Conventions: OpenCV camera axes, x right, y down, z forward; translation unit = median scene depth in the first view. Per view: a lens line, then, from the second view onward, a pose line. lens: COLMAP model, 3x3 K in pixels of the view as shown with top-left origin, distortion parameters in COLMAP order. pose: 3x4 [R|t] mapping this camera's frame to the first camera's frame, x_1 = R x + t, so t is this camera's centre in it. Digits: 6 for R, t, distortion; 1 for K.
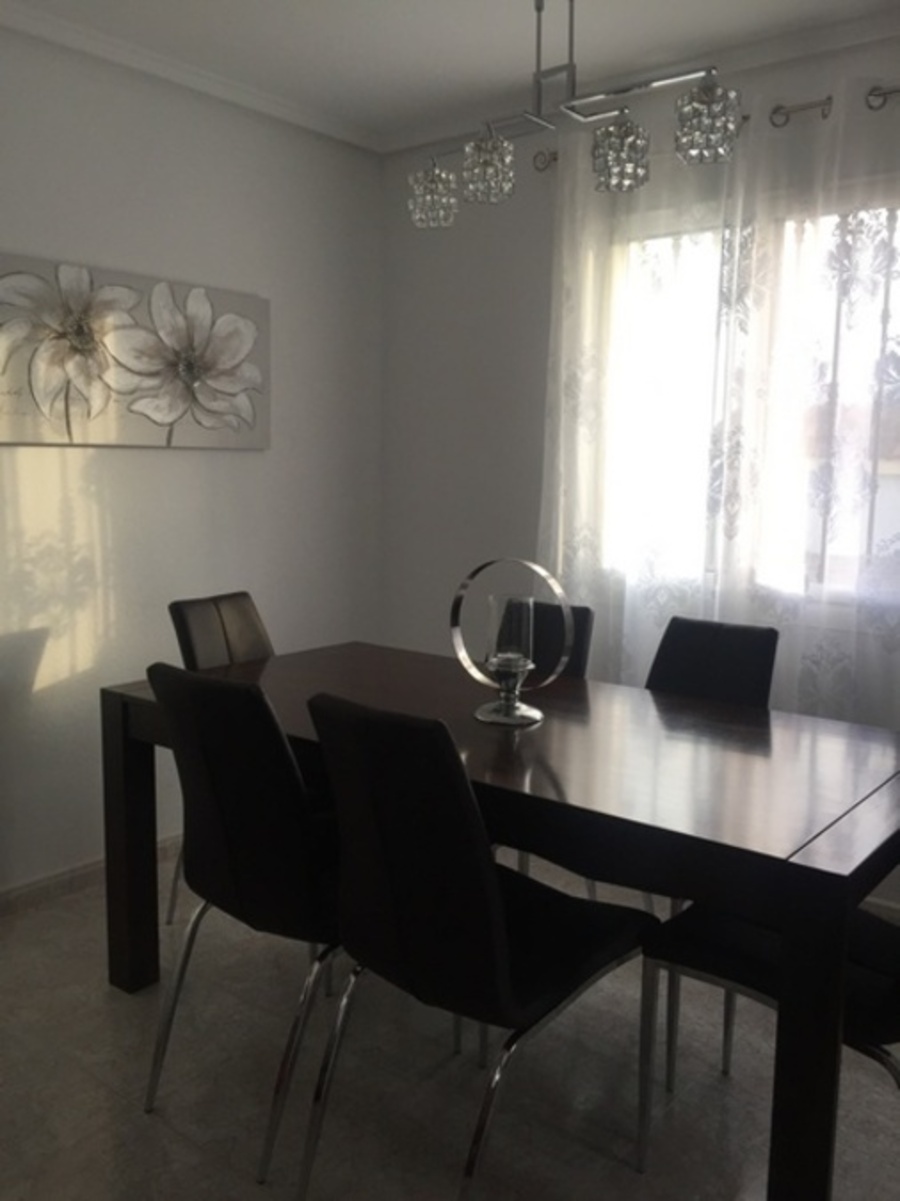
lens RADIAL K [[1015.9, 0, 450.0], [0, 1015.9, 600.5], [0, 0, 1]] dist [0.036930, -0.012492]
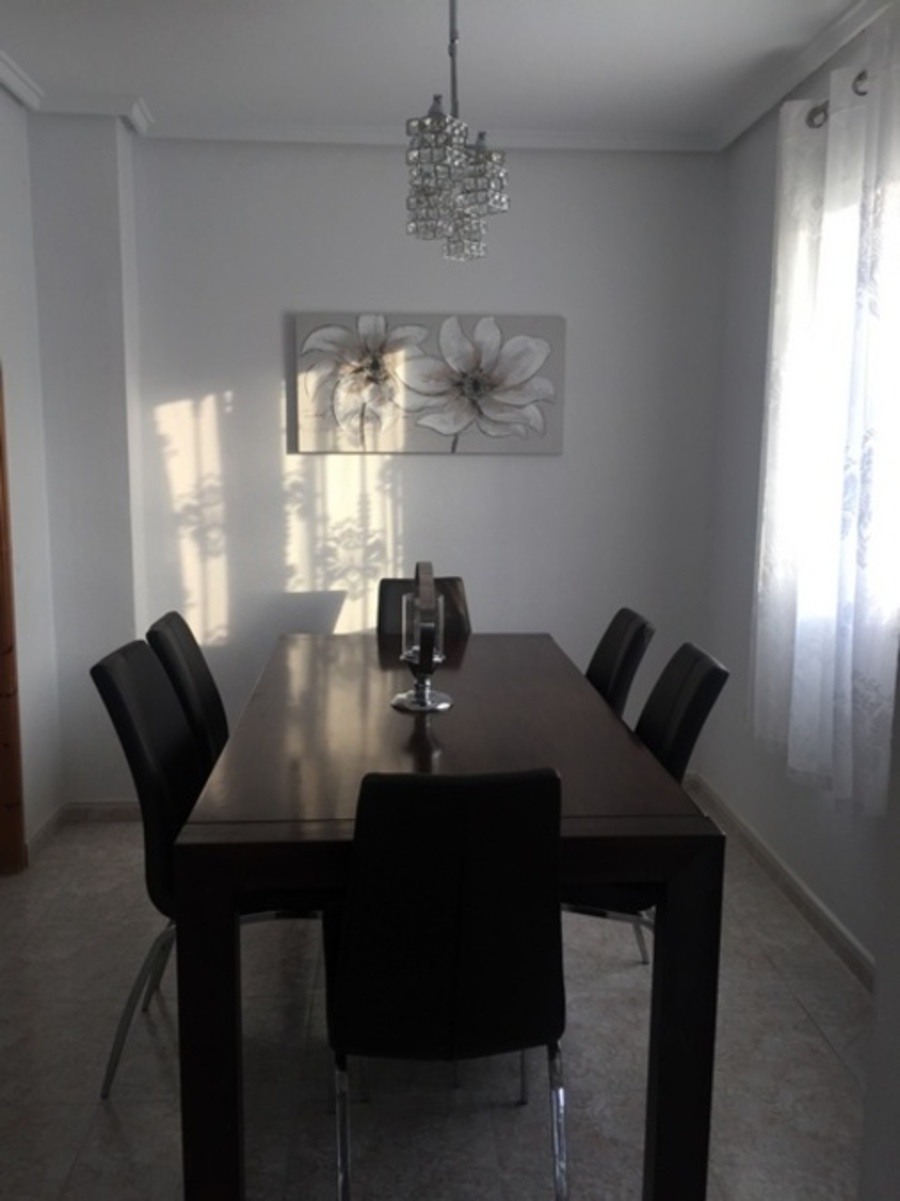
lens RADIAL K [[1015.9, 0, 450.0], [0, 1015.9, 600.5], [0, 0, 1]] dist [0.036930, -0.012492]
pose [[0.675528, 0.107597, -0.729441, 0.642171], [-0.100771, 0.993485, 0.053222, -0.043480], [0.730415, 0.037554, 0.681970, 0.194010]]
